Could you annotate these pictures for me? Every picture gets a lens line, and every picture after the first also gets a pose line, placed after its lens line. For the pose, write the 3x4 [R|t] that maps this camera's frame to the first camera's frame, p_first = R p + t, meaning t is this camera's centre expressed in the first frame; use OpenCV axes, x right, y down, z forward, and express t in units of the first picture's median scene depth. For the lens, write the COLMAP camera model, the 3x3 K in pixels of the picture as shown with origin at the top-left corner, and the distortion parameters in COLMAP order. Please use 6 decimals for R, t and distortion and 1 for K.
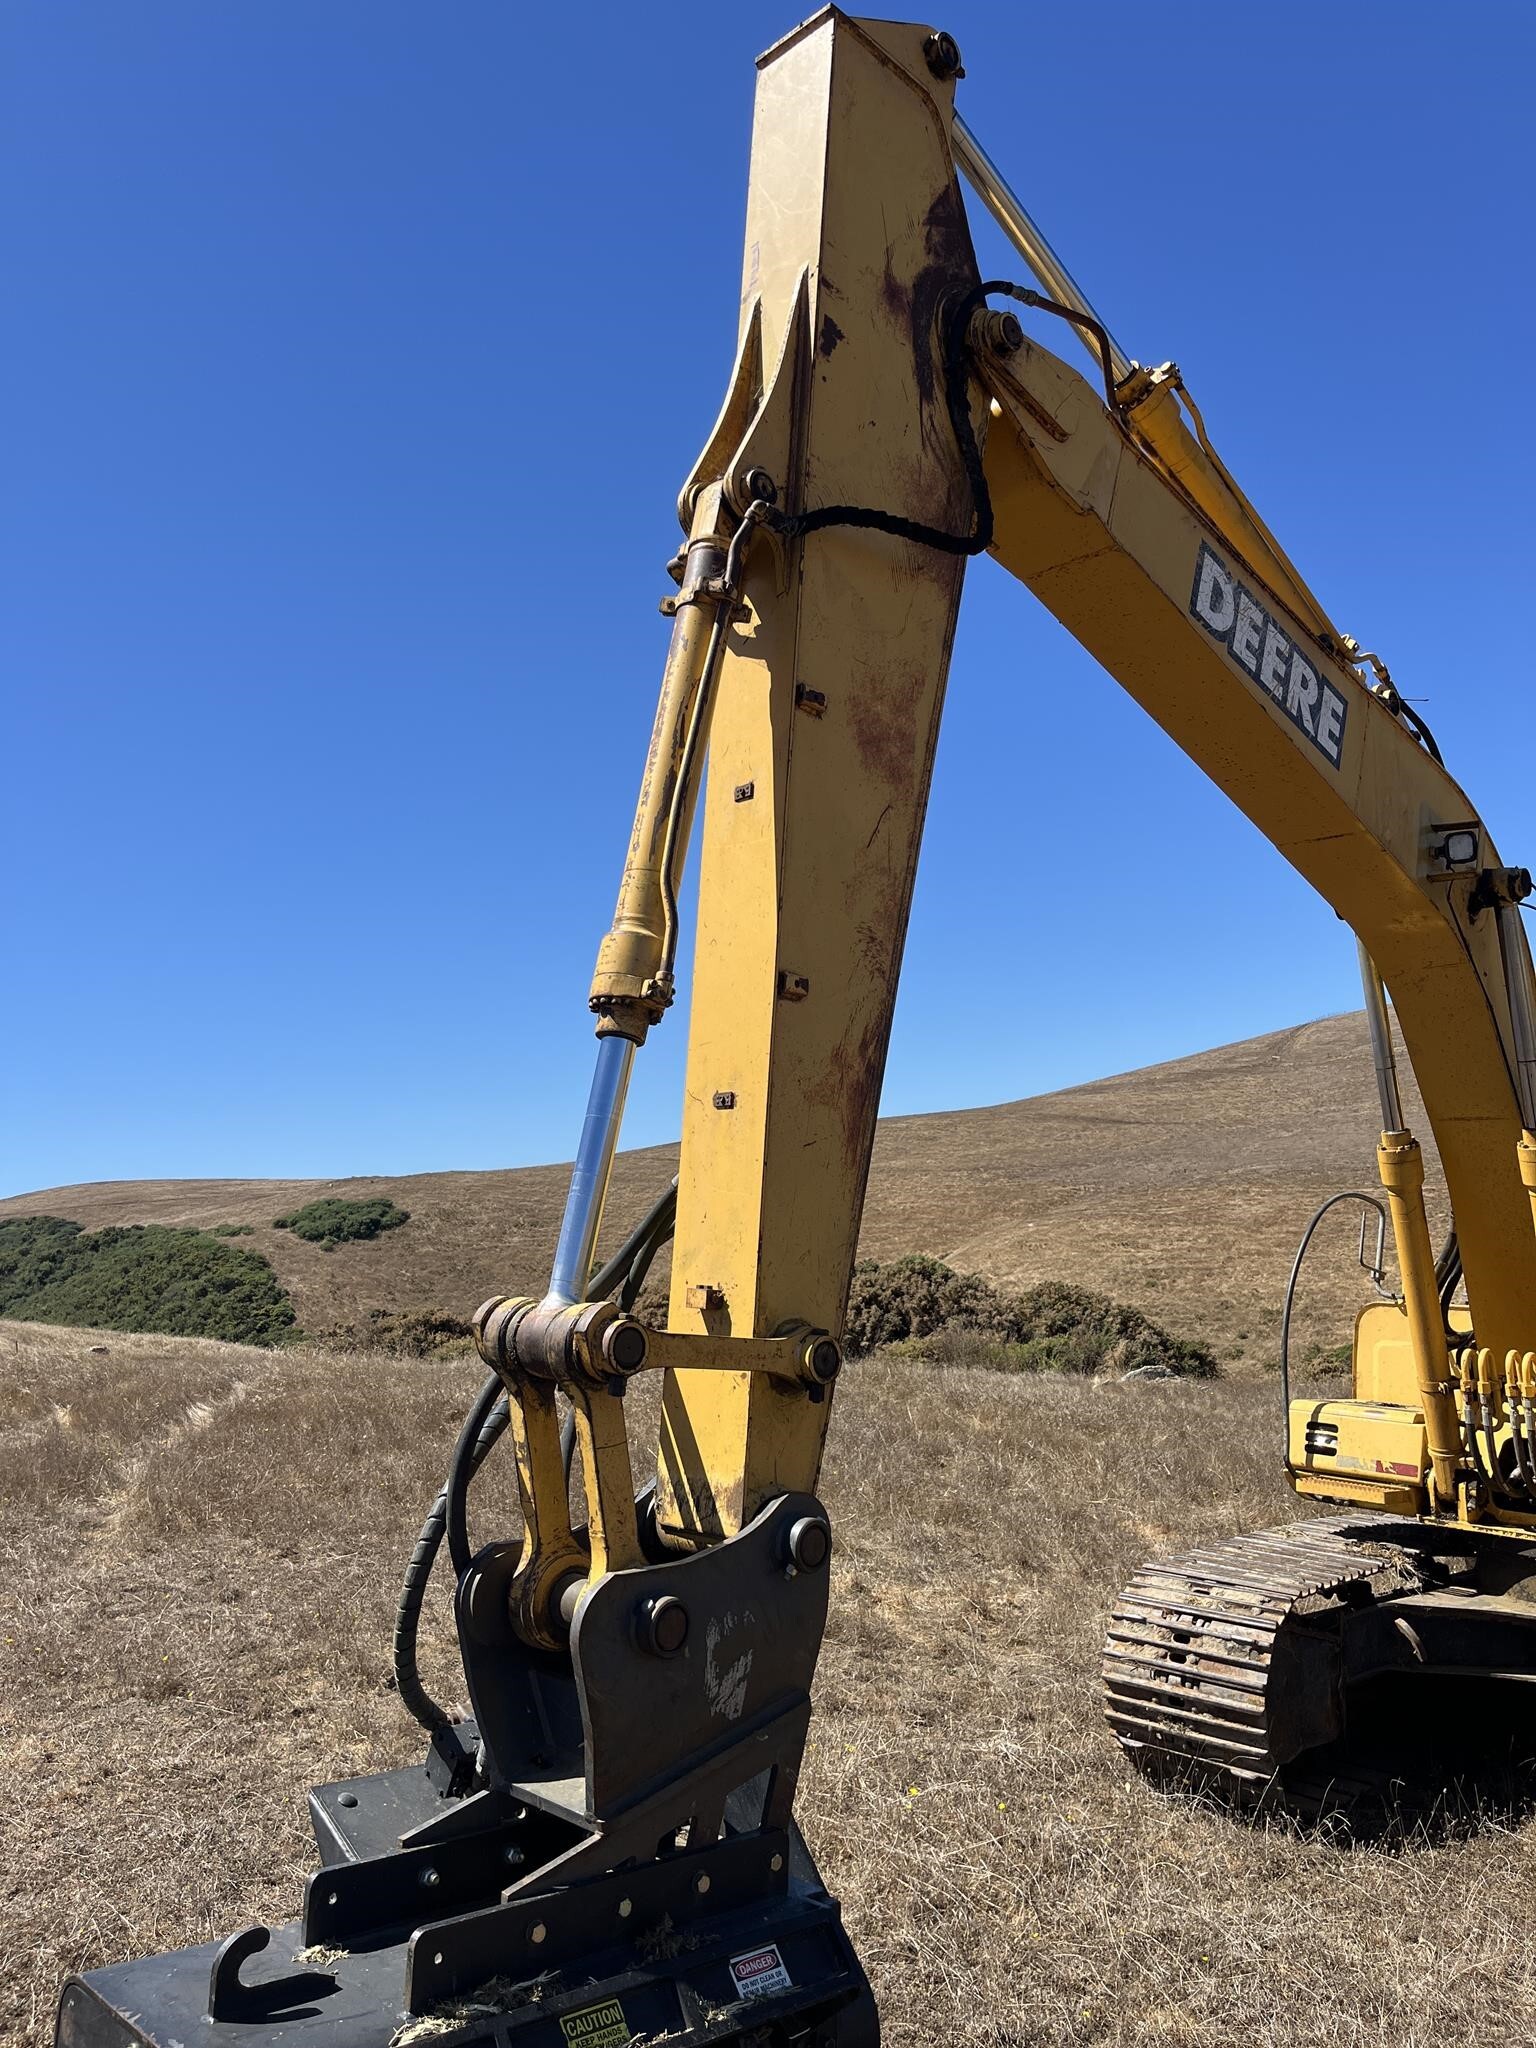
lens RADIAL K [[1553.7, 0, 762.9], [0, 1553.7, 1003.3], [0, 0, 1]] dist [0.066087, -0.098078]
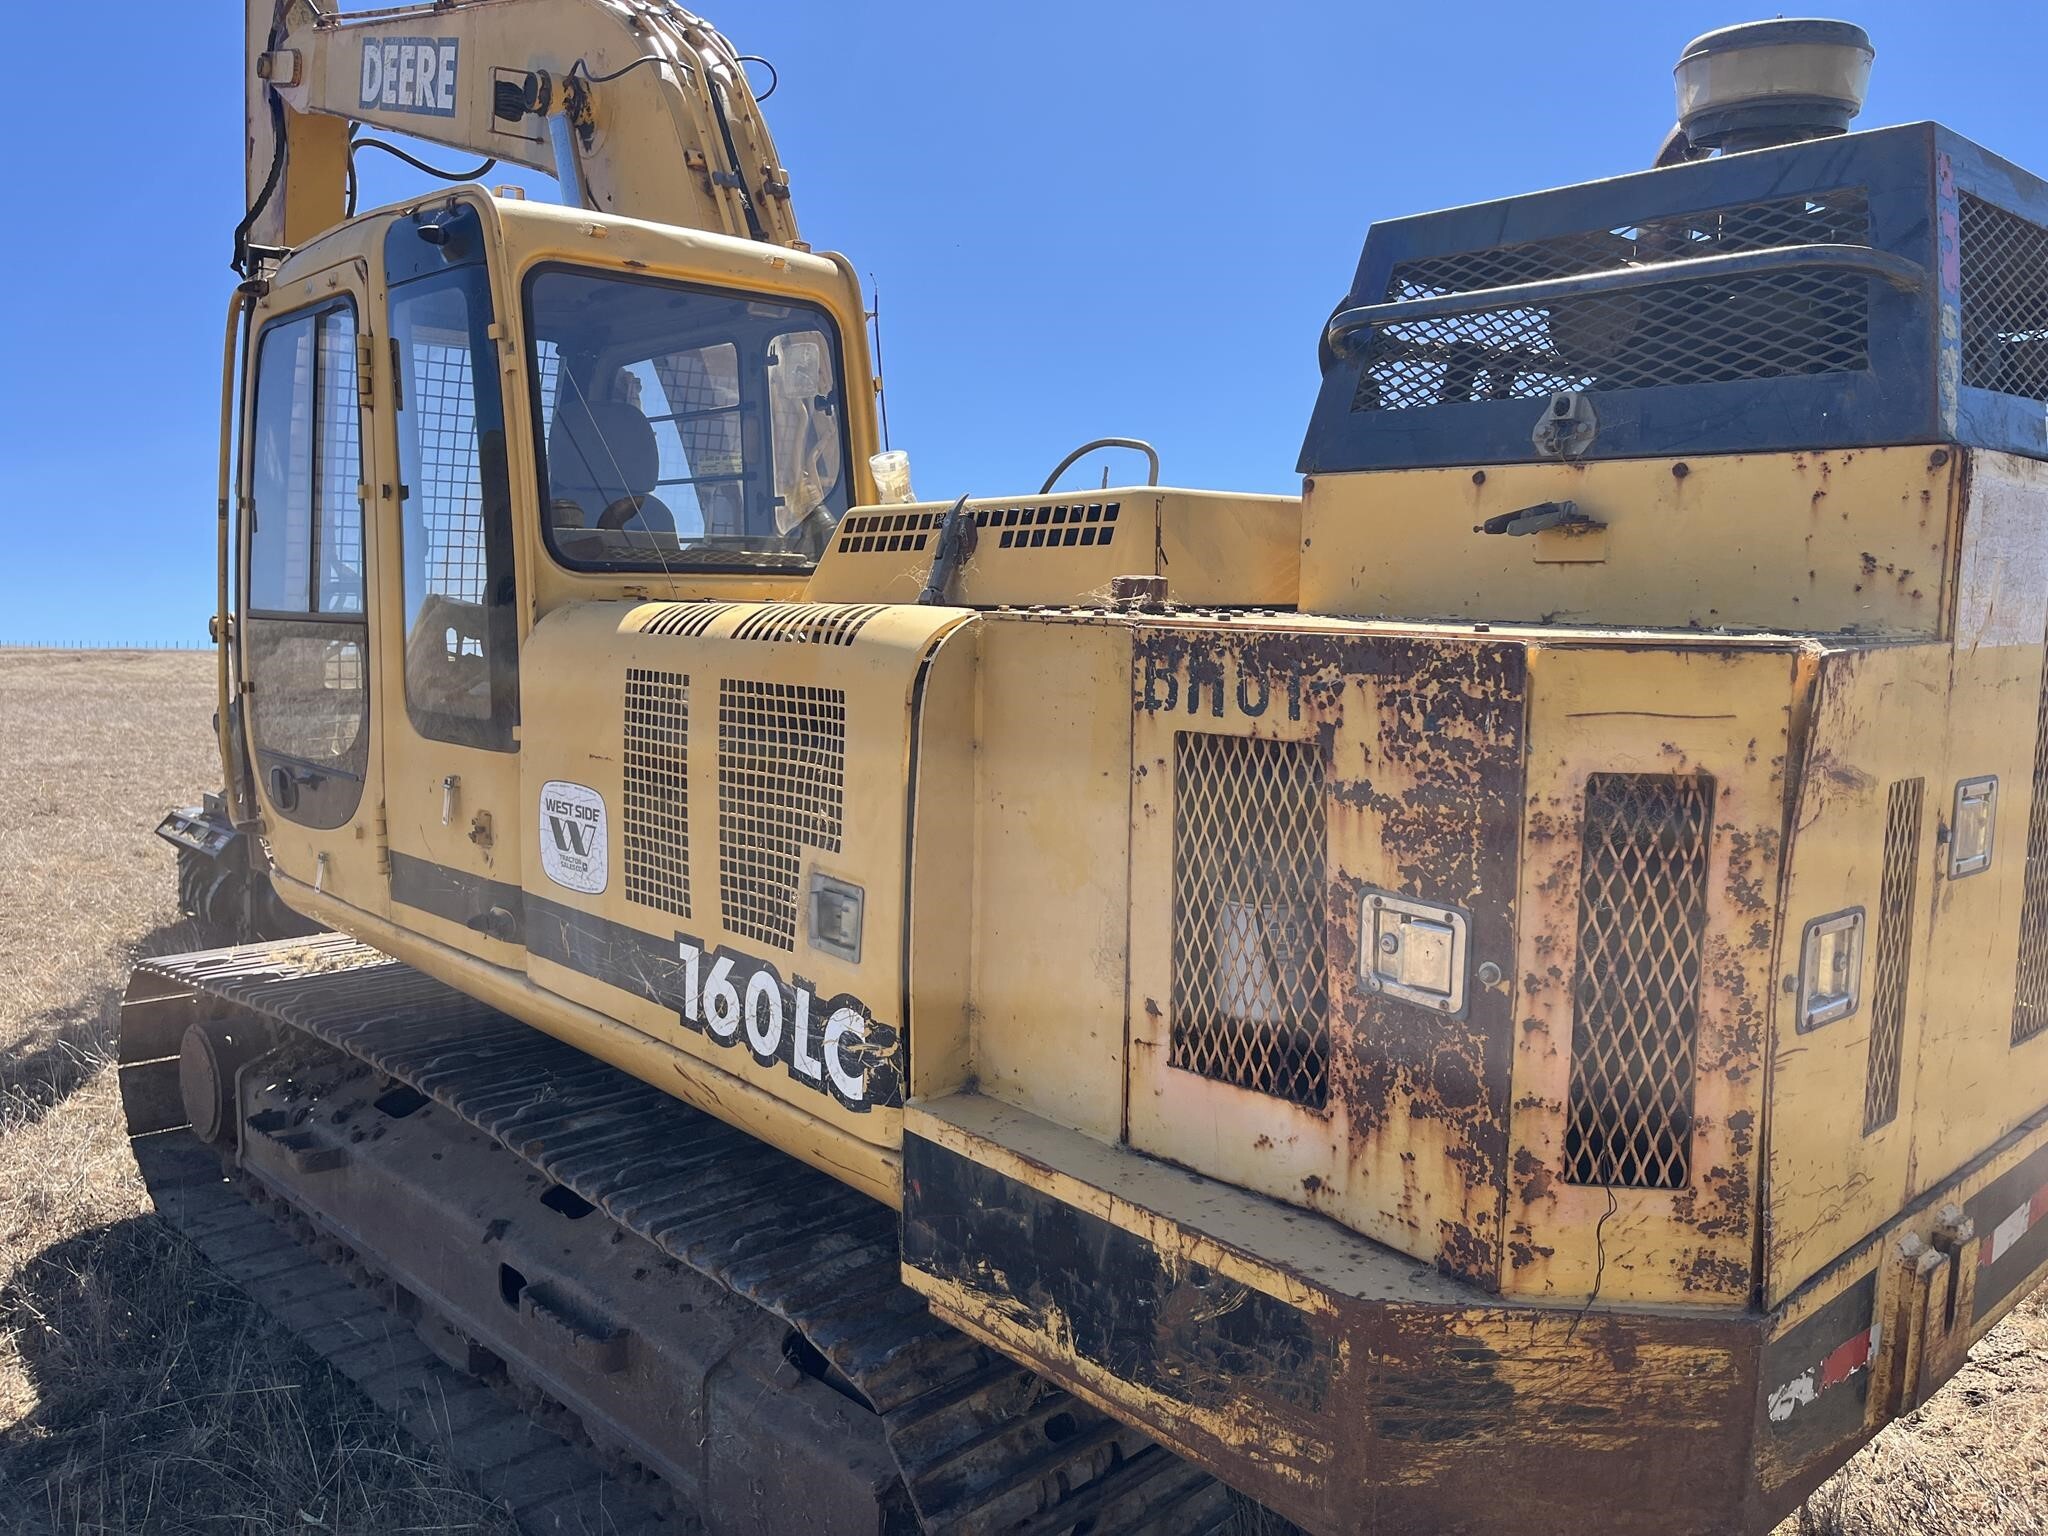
lens RADIAL K [[1555.4, 0, 1035.7], [0, 1555.4, 761.0], [0, 0, 1]] dist [0.051315, -0.064909]
pose [[-0.027024, 0.046344, -0.998560, 1.393348], [0.159811, 0.986277, 0.041449, 0.297769], [0.986778, -0.158460, -0.034060, 1.293320]]
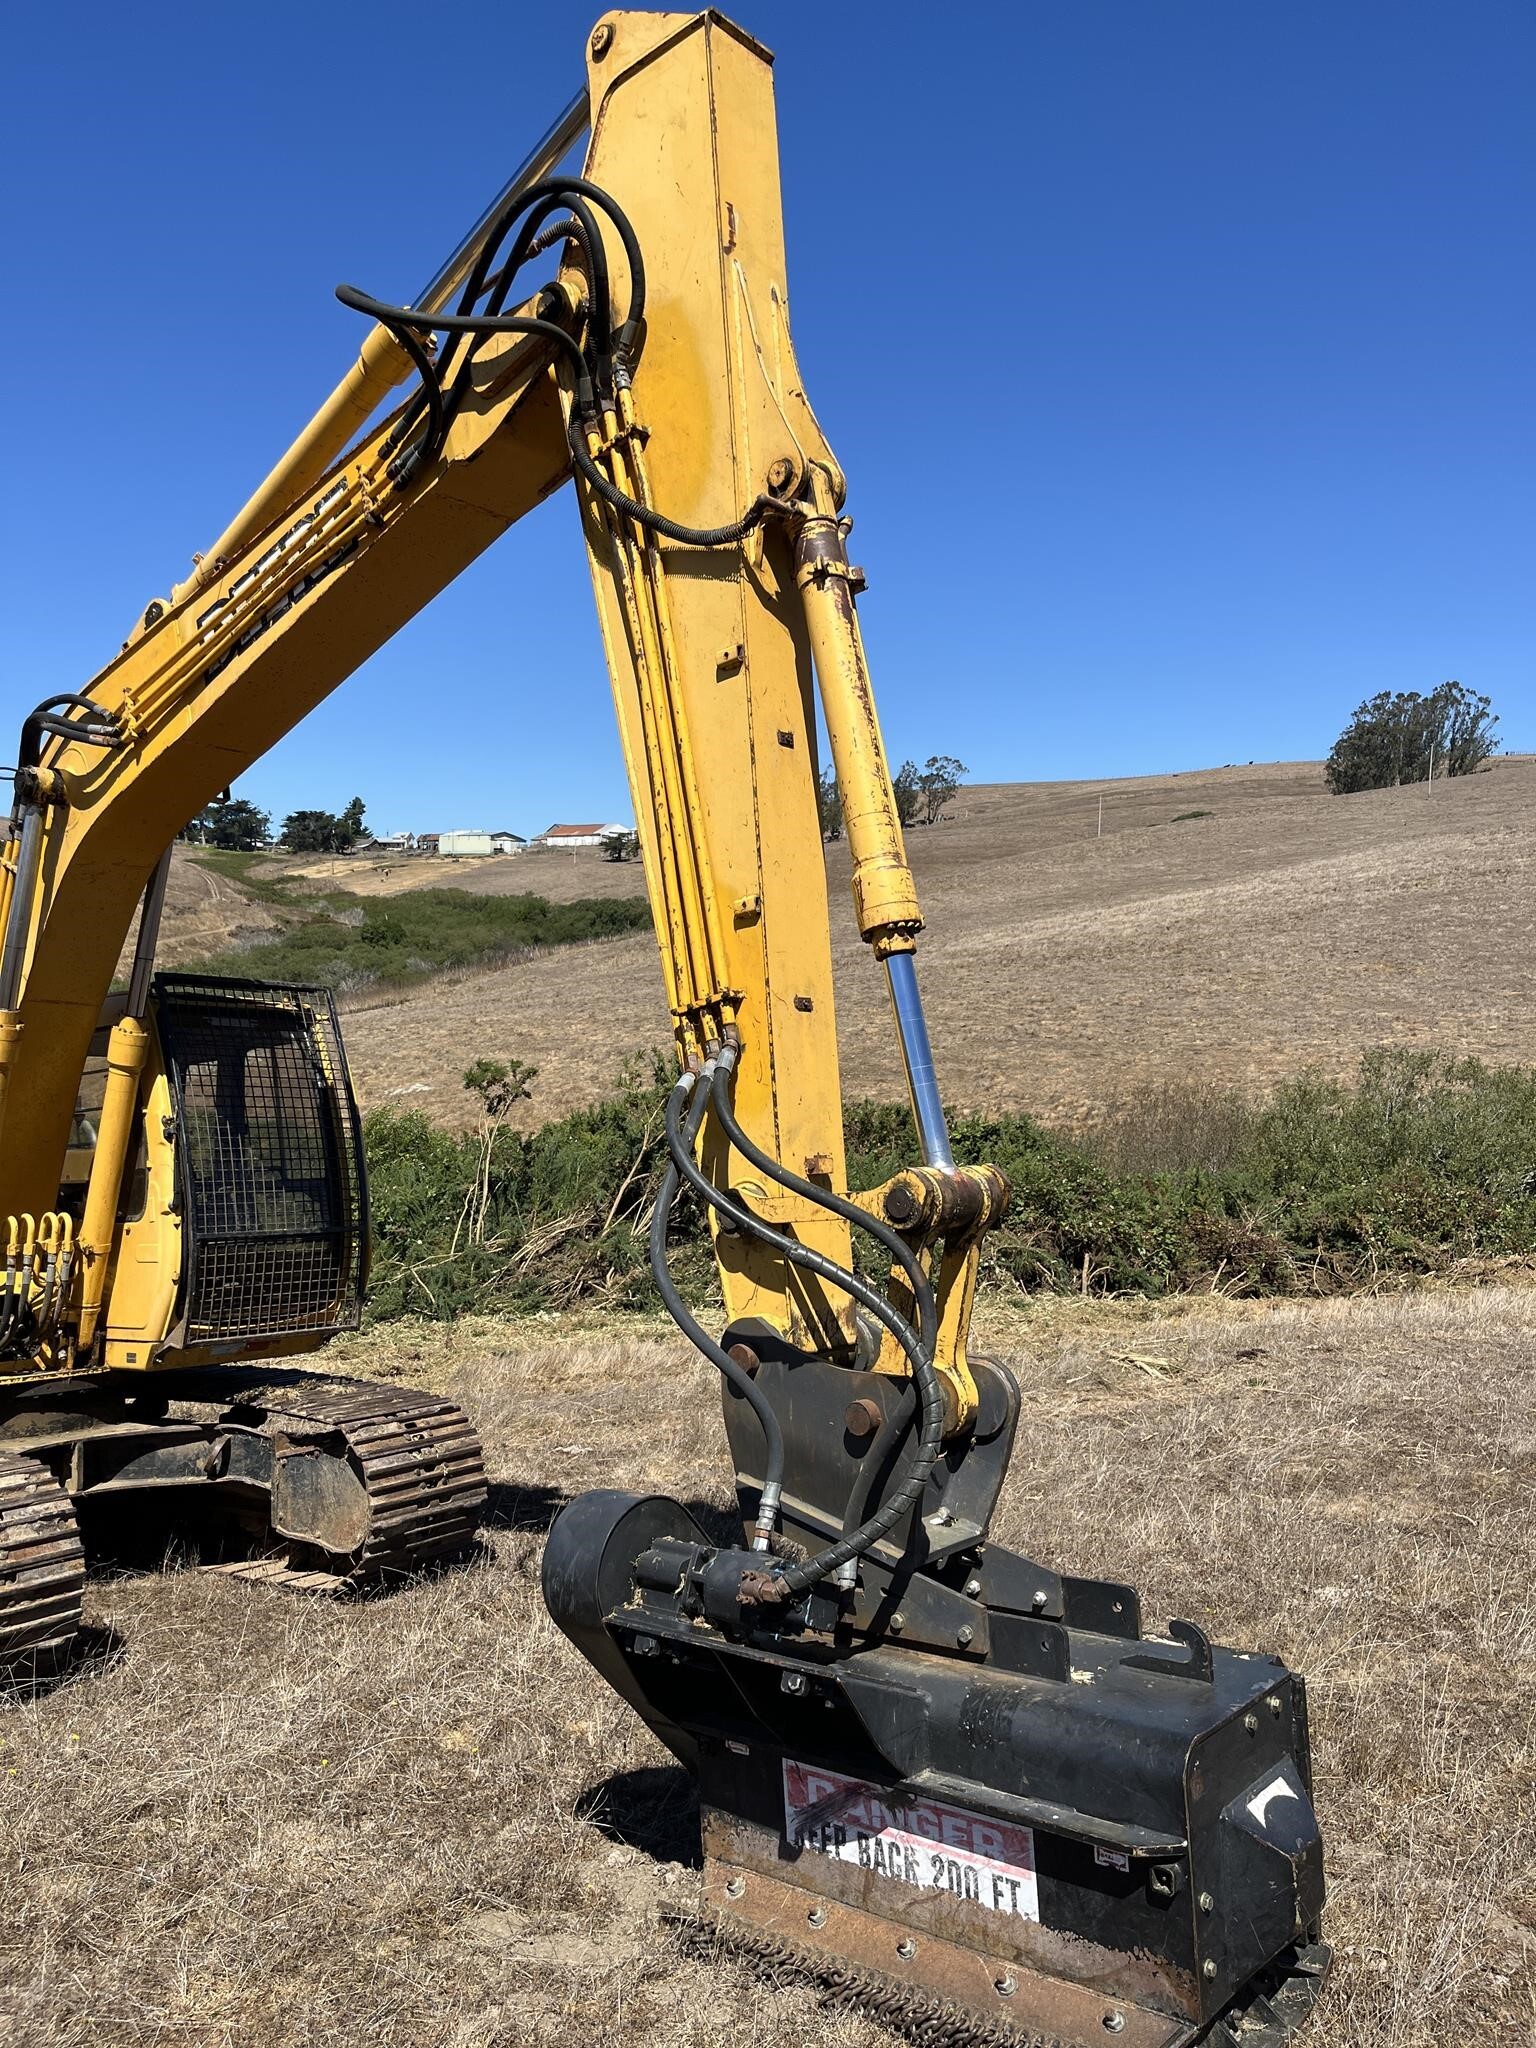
lens RADIAL K [[1555.4, 0, 759.6], [0, 1555.4, 1032.0], [0, 0, 1]] dist [0.051315, -0.064909]
pose [[-0.089958, 0.037481, 0.995240, -0.733813], [-0.139291, 0.988997, -0.049836, 0.089377], [-0.986157, -0.143111, -0.083748, 0.680651]]
